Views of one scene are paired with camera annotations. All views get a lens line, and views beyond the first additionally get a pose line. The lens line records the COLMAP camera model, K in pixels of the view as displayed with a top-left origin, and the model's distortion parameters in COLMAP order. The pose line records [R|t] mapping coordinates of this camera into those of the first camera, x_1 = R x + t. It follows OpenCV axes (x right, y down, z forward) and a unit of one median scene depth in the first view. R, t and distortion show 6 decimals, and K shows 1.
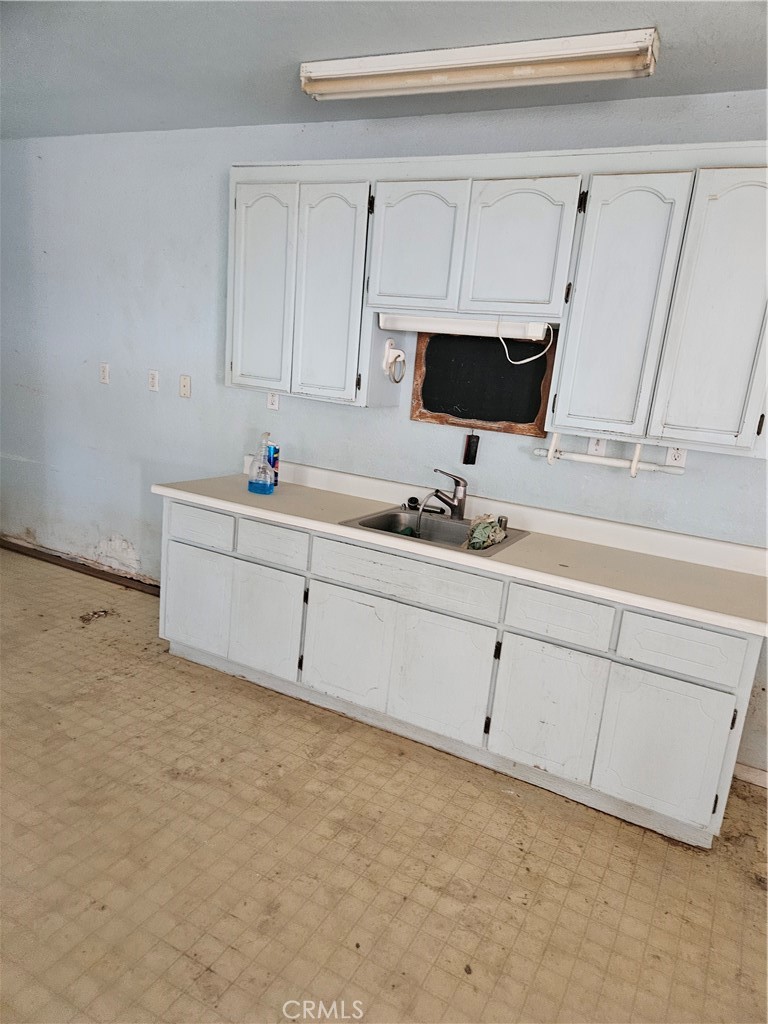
lens RADIAL K [[681.9, 0, 409.4], [0, 681.9, 528.6], [0, 0, 1]] dist [0.074240, -0.064371]
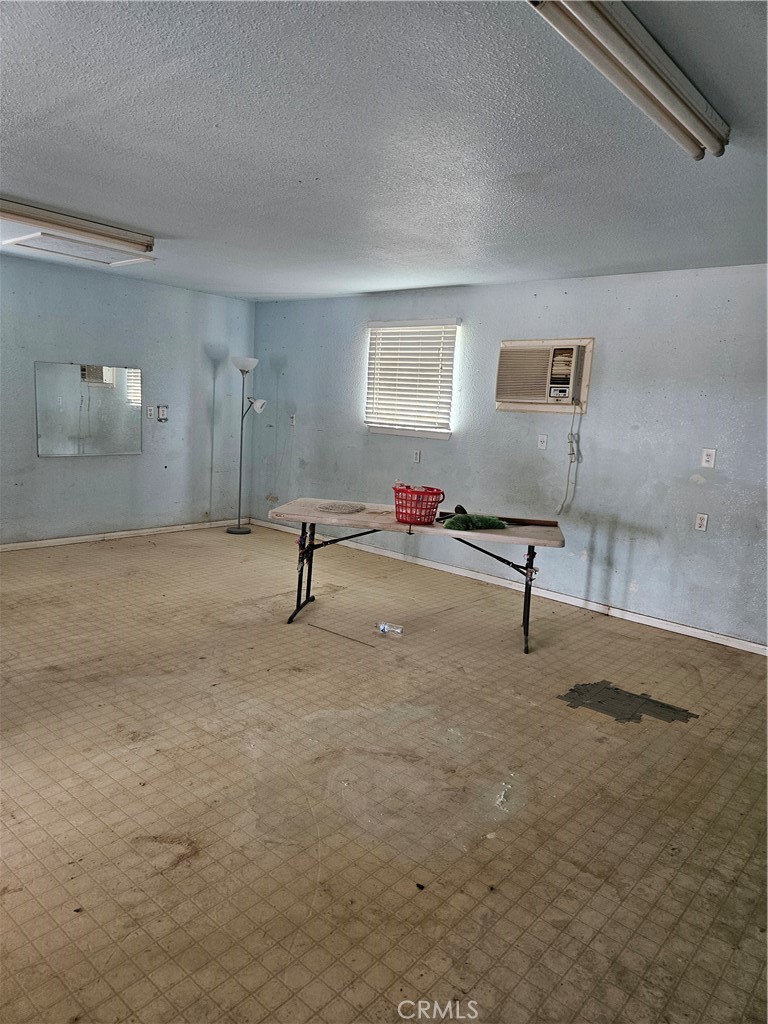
lens RADIAL K [[679.7, 0, 372.9], [0, 679.7, 510.4], [0, 0, 1]] dist [0.079558, -0.062190]
pose [[-0.244218, 0.038187, -0.968968, 0.319394], [-0.309954, 0.943733, 0.115313, -0.110536], [0.918851, 0.328497, -0.218640, 0.566025]]
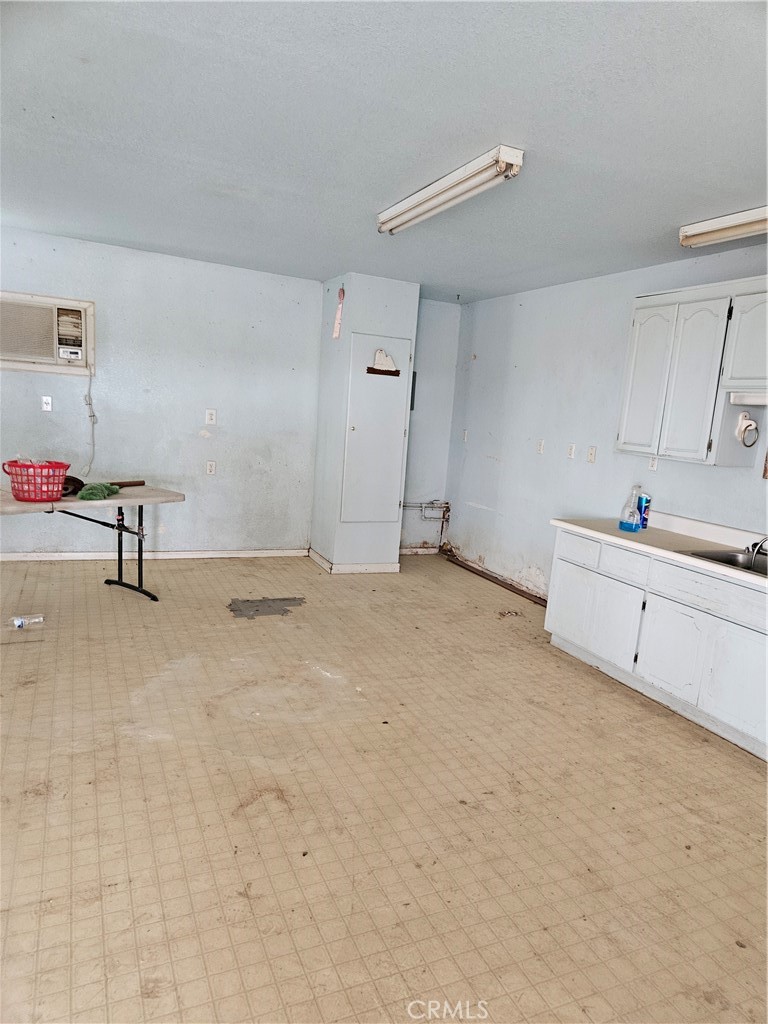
lens RADIAL K [[686.0, 0, 389.9], [0, 686.0, 529.9], [0, 0, 1]] dist [0.084513, -0.063757]
pose [[0.780960, 0.071578, -0.620466, 0.272485], [-0.147534, 0.986440, -0.071899, 0.119026], [0.606906, 0.147690, 0.780931, -0.342546]]
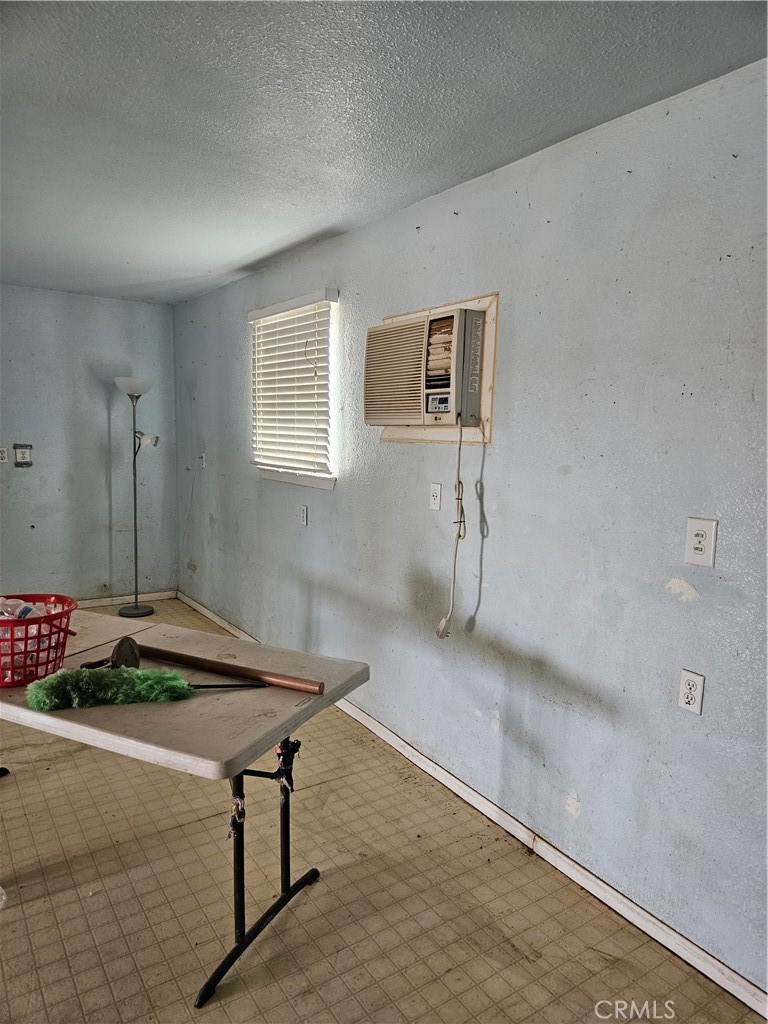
lens RADIAL K [[682.0, 0, 387.0], [0, 682.0, 526.2], [0, 0, 1]] dist [0.081603, -0.060454]
pose [[-0.478031, 0.010879, -0.878276, -0.706305], [-0.280216, 0.945784, 0.164231, -0.324084], [0.832446, 0.324614, -0.449066, 0.939692]]
